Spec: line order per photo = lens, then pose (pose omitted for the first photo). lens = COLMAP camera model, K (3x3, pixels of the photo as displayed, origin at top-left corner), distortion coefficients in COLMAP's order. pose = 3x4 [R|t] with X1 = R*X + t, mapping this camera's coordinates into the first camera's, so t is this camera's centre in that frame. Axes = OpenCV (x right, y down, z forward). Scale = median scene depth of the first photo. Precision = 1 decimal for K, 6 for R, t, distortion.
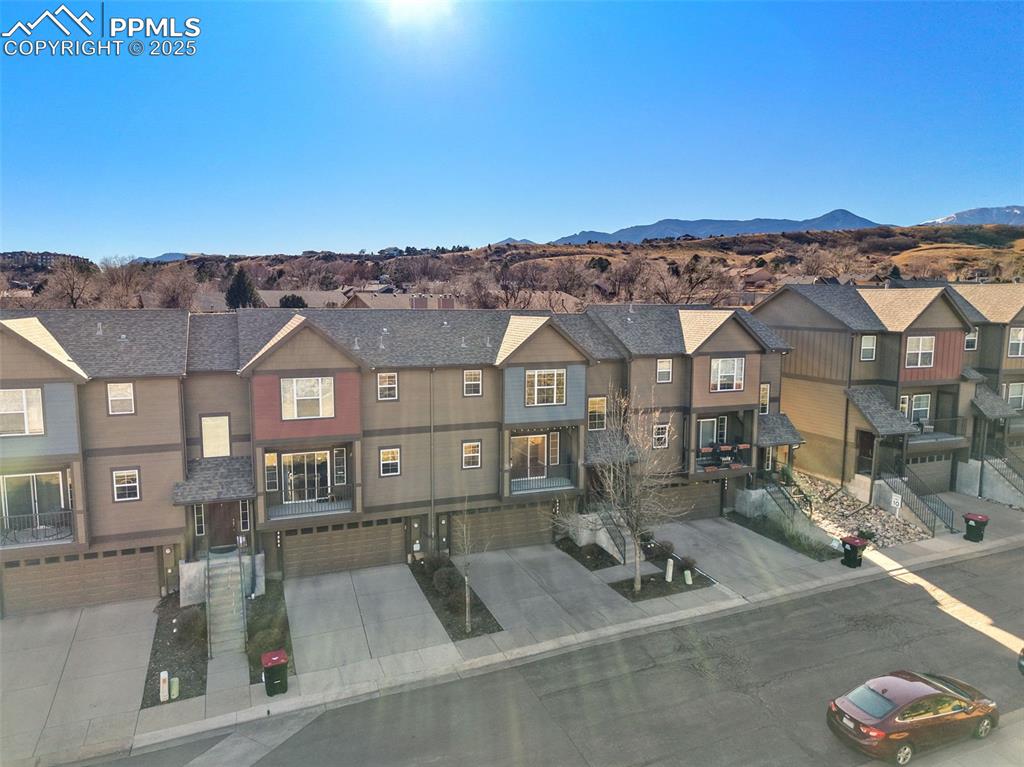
lens RADIAL K [[687.7, 0, 510.4], [0, 687.7, 384.0], [0, 0, 1]] dist [0.011259, -0.018005]
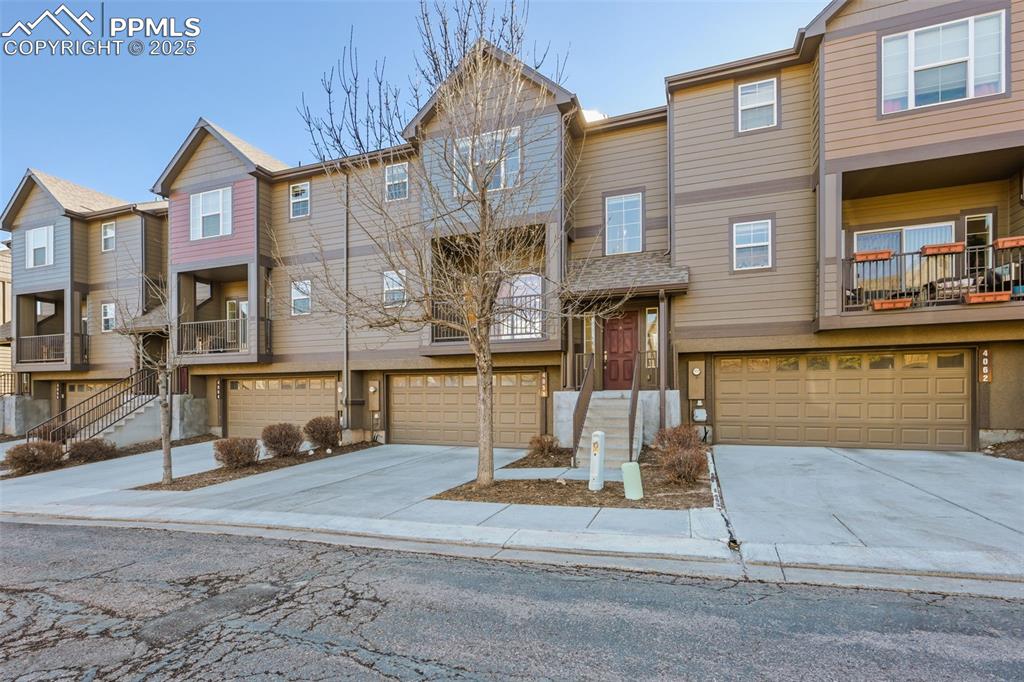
lens RADIAL K [[475.1, 0, 511.4], [0, 475.1, 399.0], [0, 0, 1]] dist [0.004040, -0.000437]
pose [[0.753486, -0.008824, -0.657404, 0.322842], [-0.066181, 0.993813, -0.089192, 0.233460], [0.654124, 0.110713, 0.748241, 0.680387]]
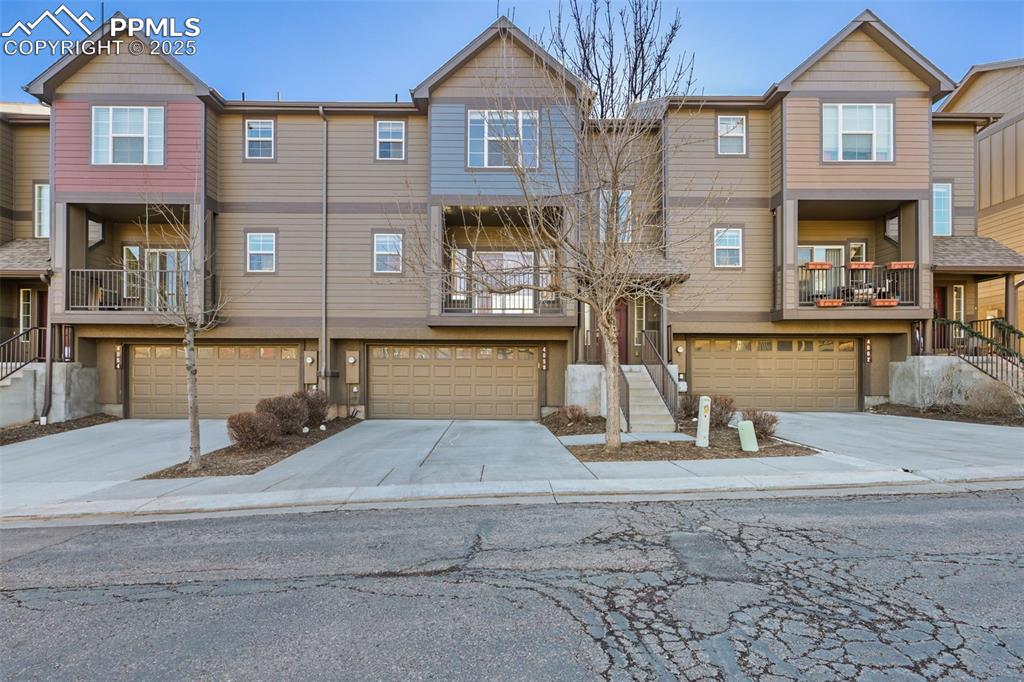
lens RADIAL K [[475.1, 0, 516.4], [0, 475.1, 374.0], [0, 0, 1]] dist [0.004040, -0.000437]
pose [[0.935862, -0.004335, -0.352339, 0.200033], [-0.037685, 0.992958, -0.112313, 0.246500], [0.350345, 0.118387, 0.929109, 0.594001]]
